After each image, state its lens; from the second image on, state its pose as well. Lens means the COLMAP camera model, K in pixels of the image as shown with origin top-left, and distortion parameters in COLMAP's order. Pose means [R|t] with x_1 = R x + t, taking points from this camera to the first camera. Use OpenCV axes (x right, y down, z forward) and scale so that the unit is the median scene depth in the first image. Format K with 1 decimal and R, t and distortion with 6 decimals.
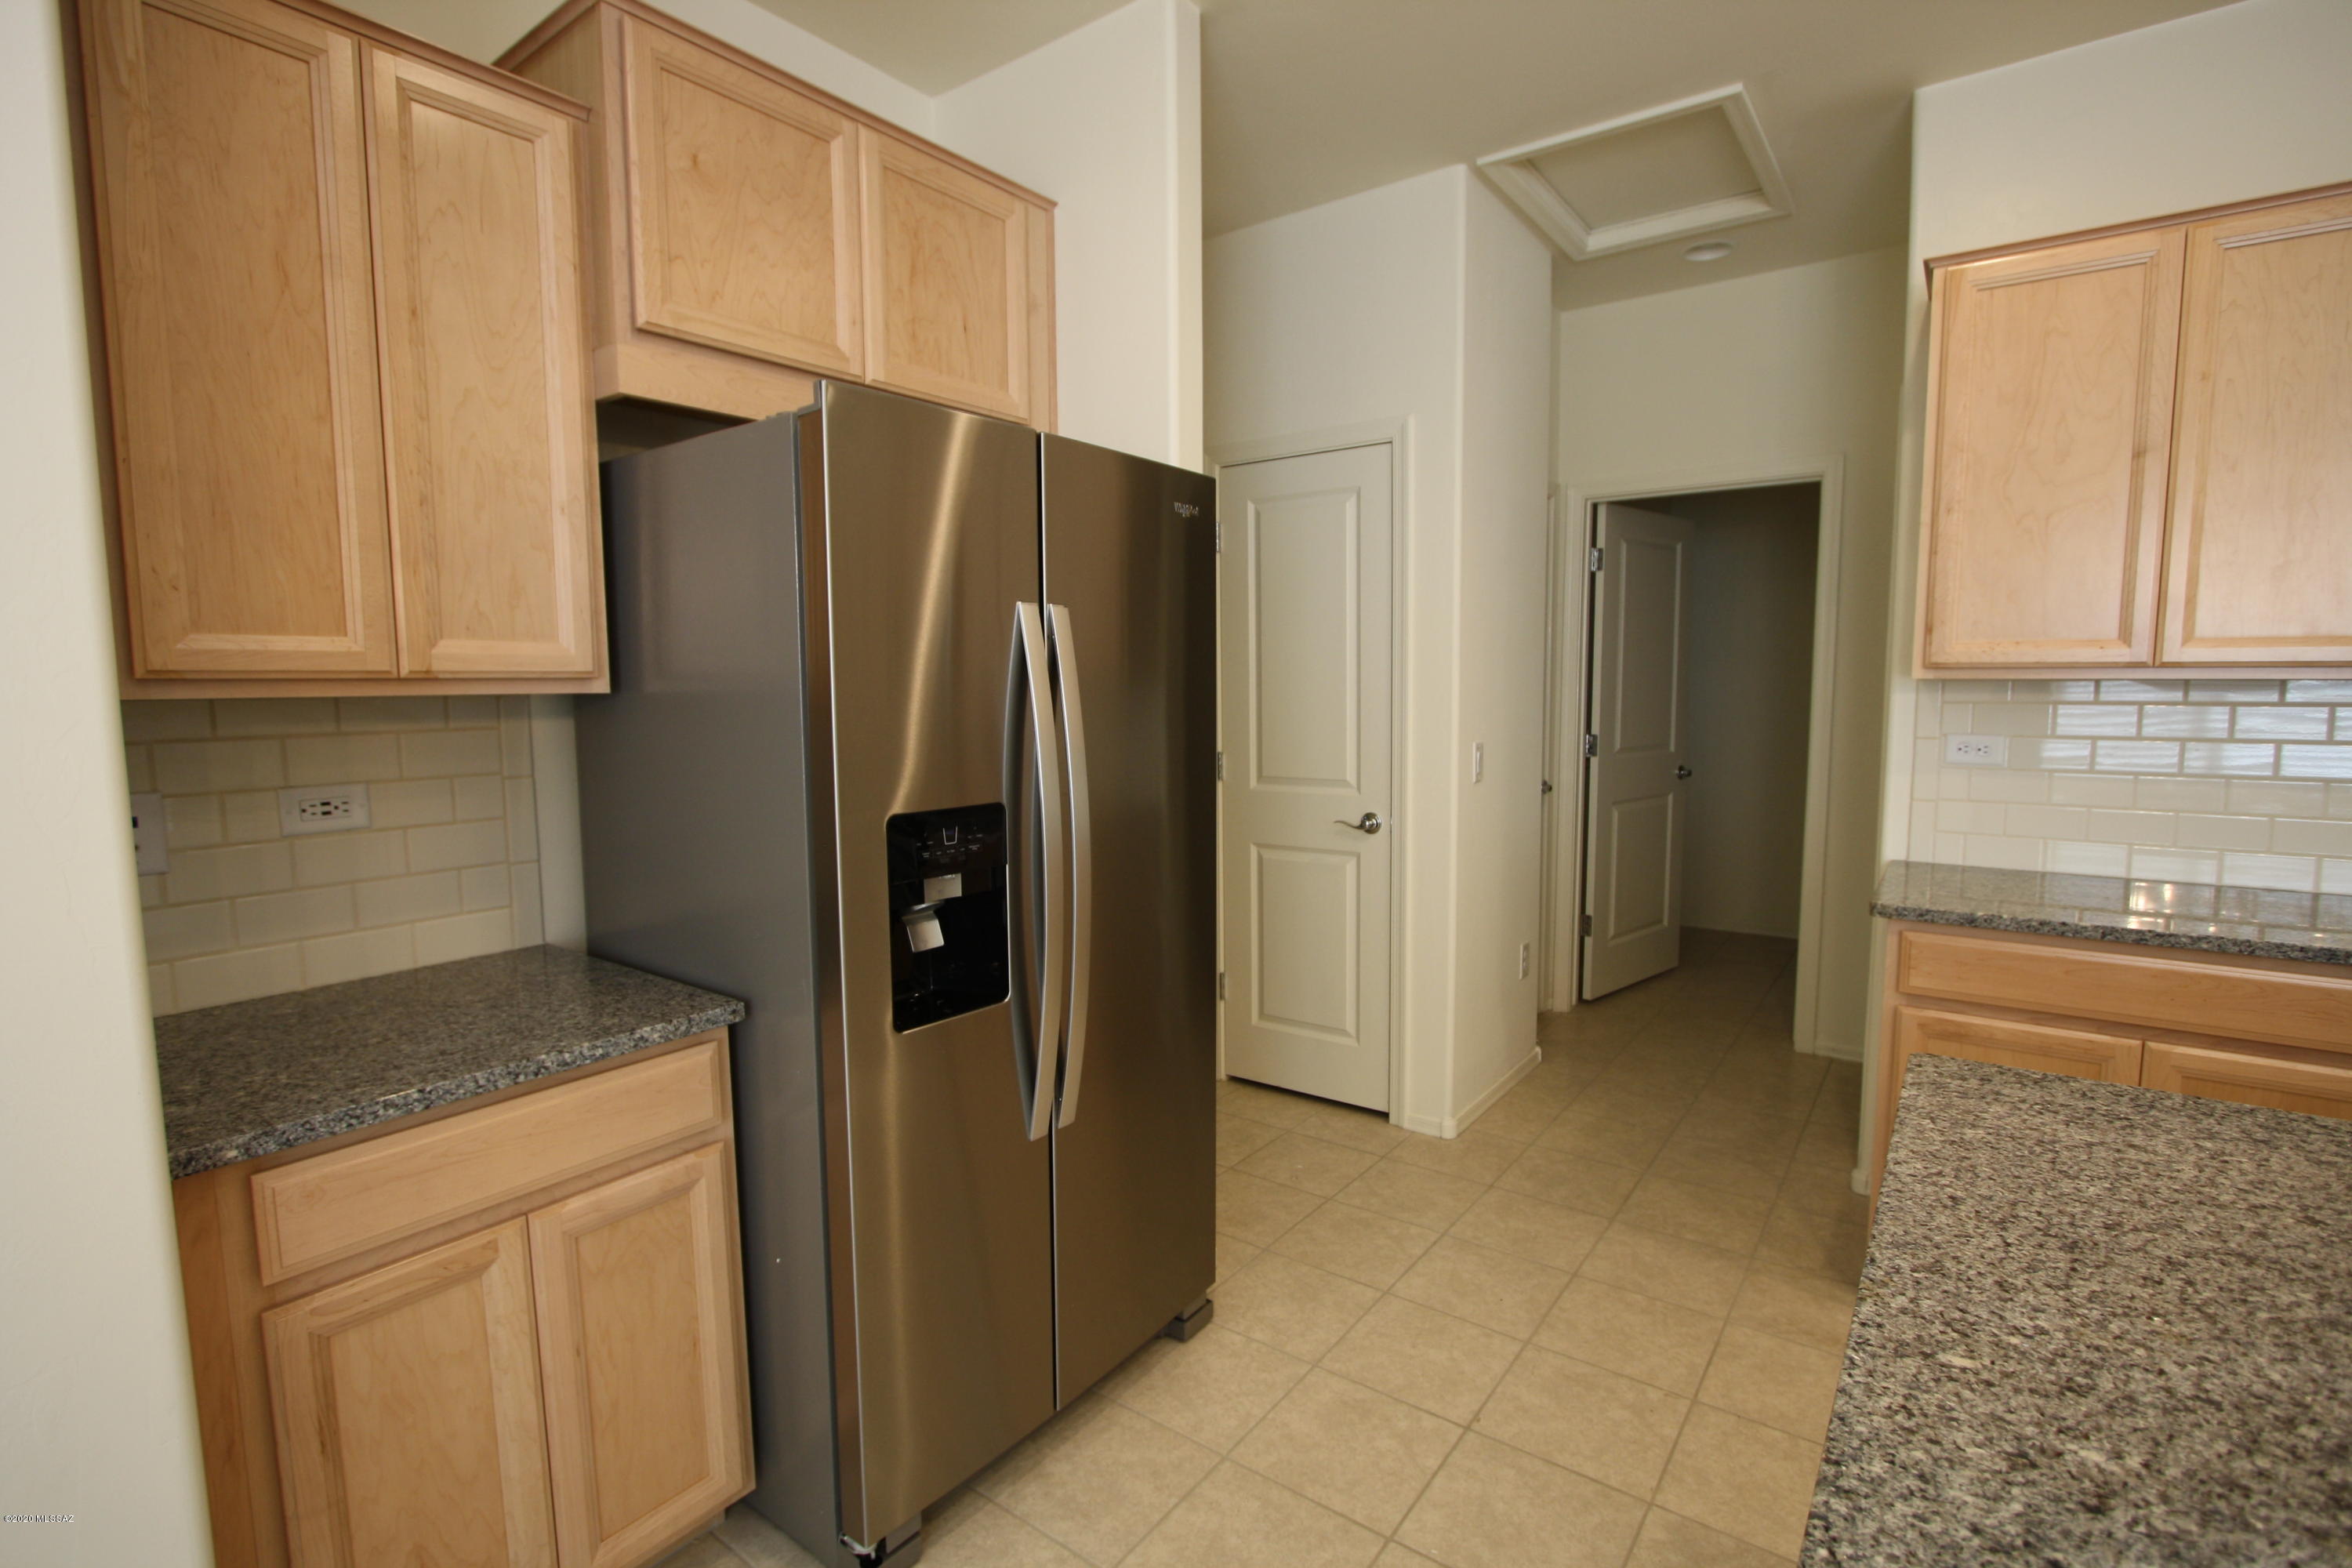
lens RADIAL K [[1114.7, 0, 1176.0], [0, 1114.7, 784.0], [0, 0, 1]] dist [-0.017831, 0.000609]
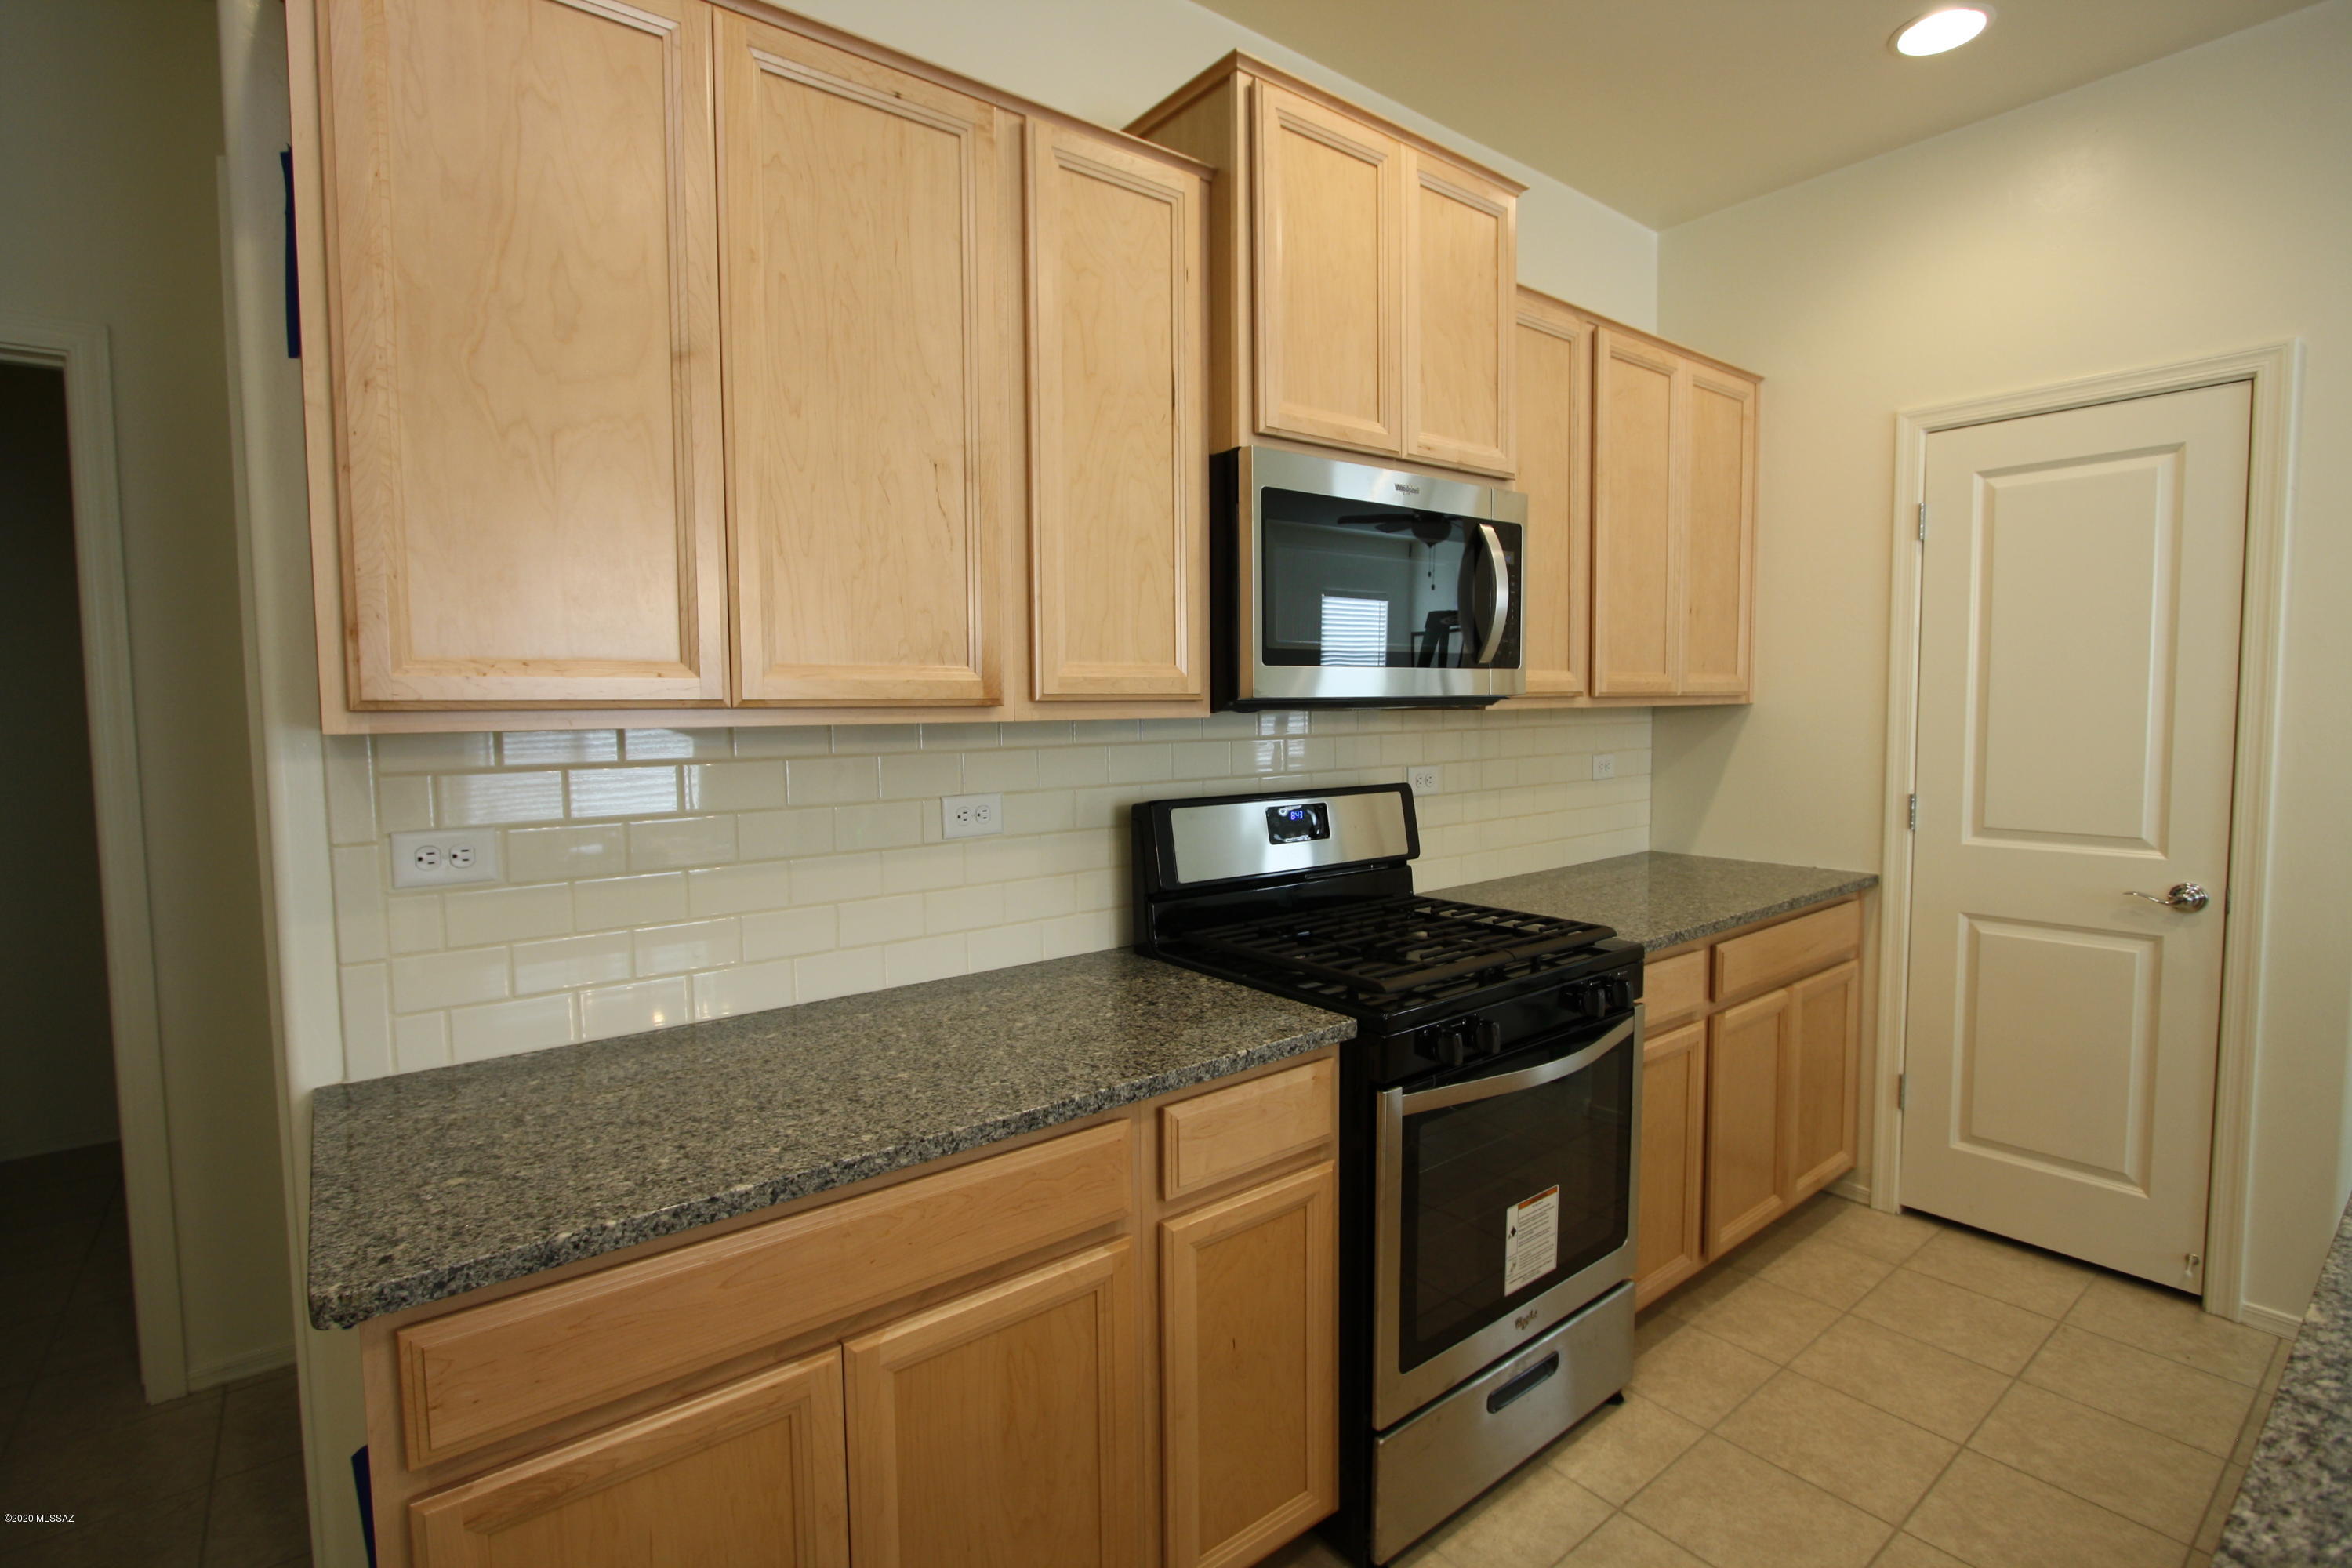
lens RADIAL K [[1114.7, 0, 1176.0], [0, 1114.7, 784.0], [0, 0, 1]] dist [-0.017831, 0.000609]
pose [[0.277841, -0.065188, 0.958413, 0.313225], [0.100437, 0.994198, 0.038506, -0.055485], [-0.955362, 0.085562, 0.282776, 0.520093]]
